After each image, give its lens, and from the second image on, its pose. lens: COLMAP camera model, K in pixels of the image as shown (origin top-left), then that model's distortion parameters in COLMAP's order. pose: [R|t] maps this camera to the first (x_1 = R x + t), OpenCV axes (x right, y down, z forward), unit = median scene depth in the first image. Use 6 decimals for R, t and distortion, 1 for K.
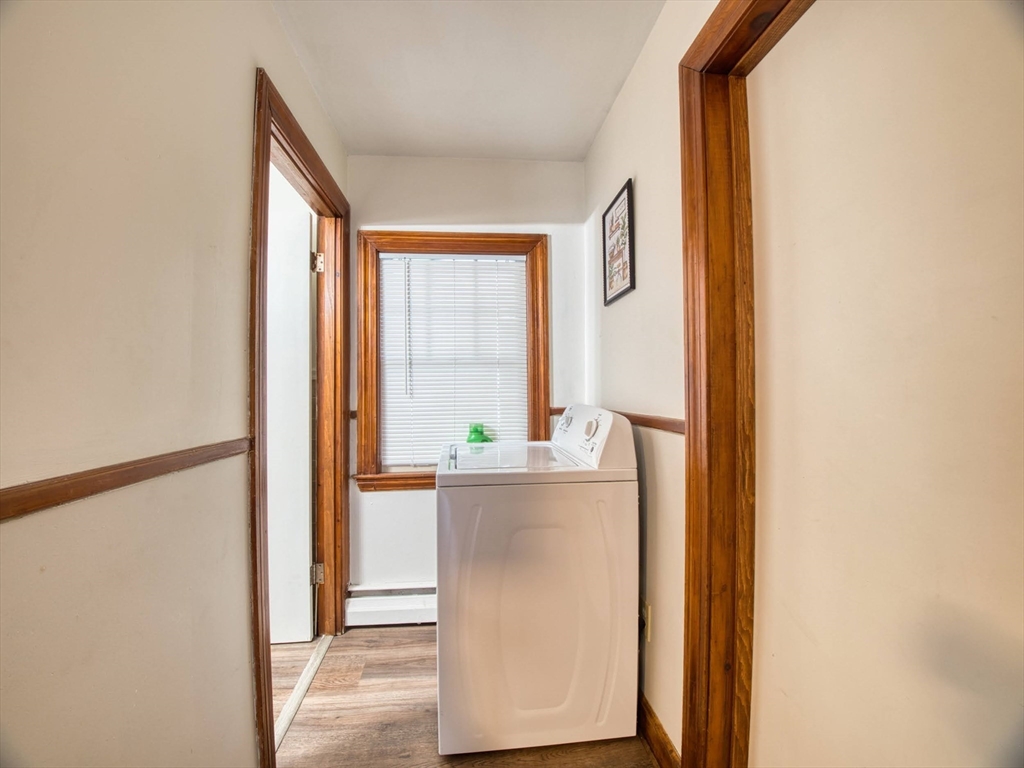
lens RADIAL K [[435.4, 0, 504.4], [0, 435.4, 381.5], [0, 0, 1]] dist [-0.038817, -0.000144]
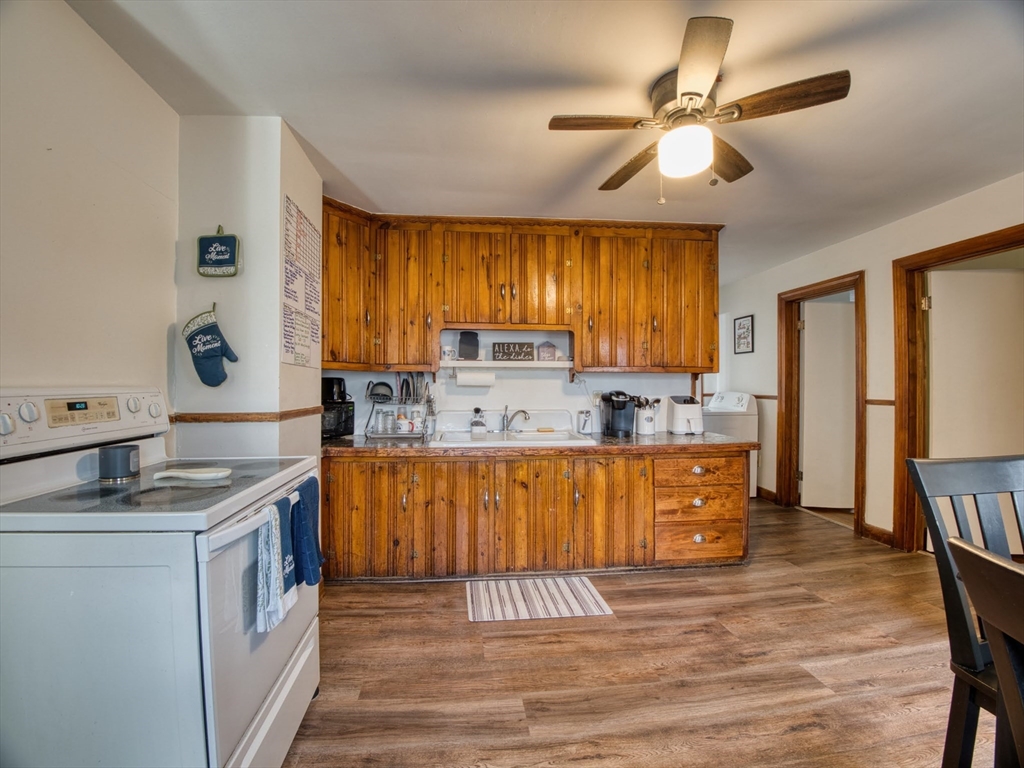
lens RADIAL K [[435.4, 0, 504.4], [0, 435.4, 381.5], [0, 0, 1]] dist [-0.038817, -0.000144]
pose [[0.999952, 0.009541, -0.002029, -1.015831], [-0.009504, 0.999805, 0.017320, -0.037557], [0.002194, -0.017300, 0.999848, -1.411394]]
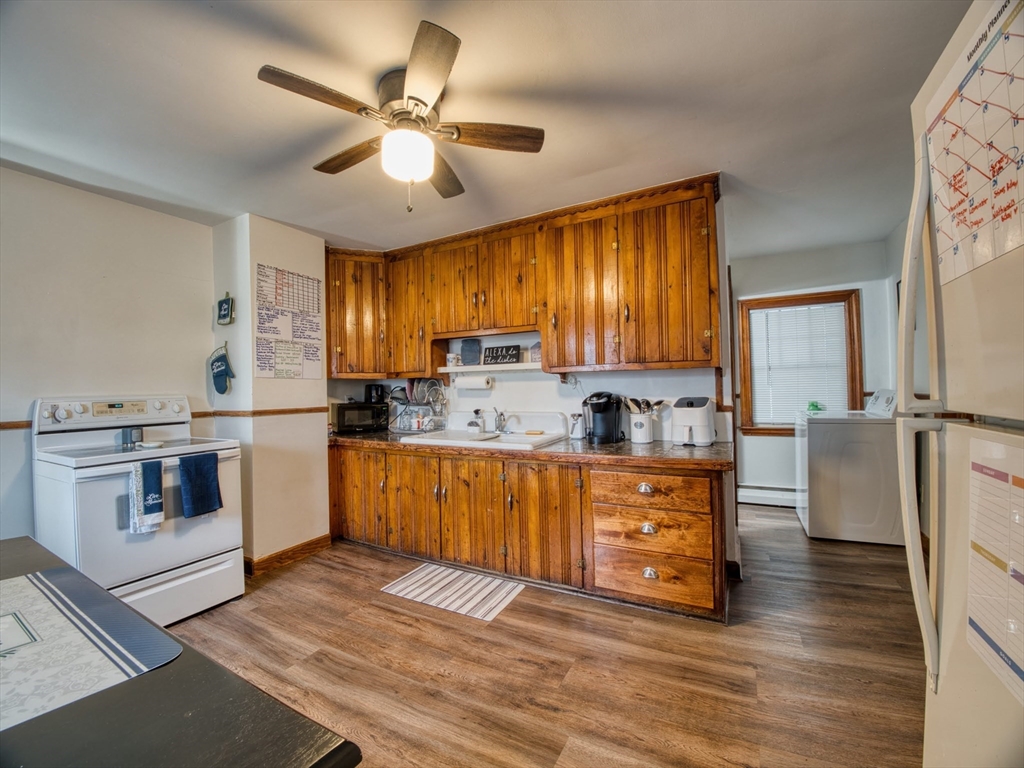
lens RADIAL K [[435.4, 0, 504.4], [0, 435.4, 381.5], [0, 0, 1]] dist [-0.038817, -0.000144]
pose [[0.823799, -0.016039, -0.566655, -0.117194], [0.027122, 0.999570, 0.011137, -0.037934], [0.566232, -0.024544, 0.823880, -1.182589]]
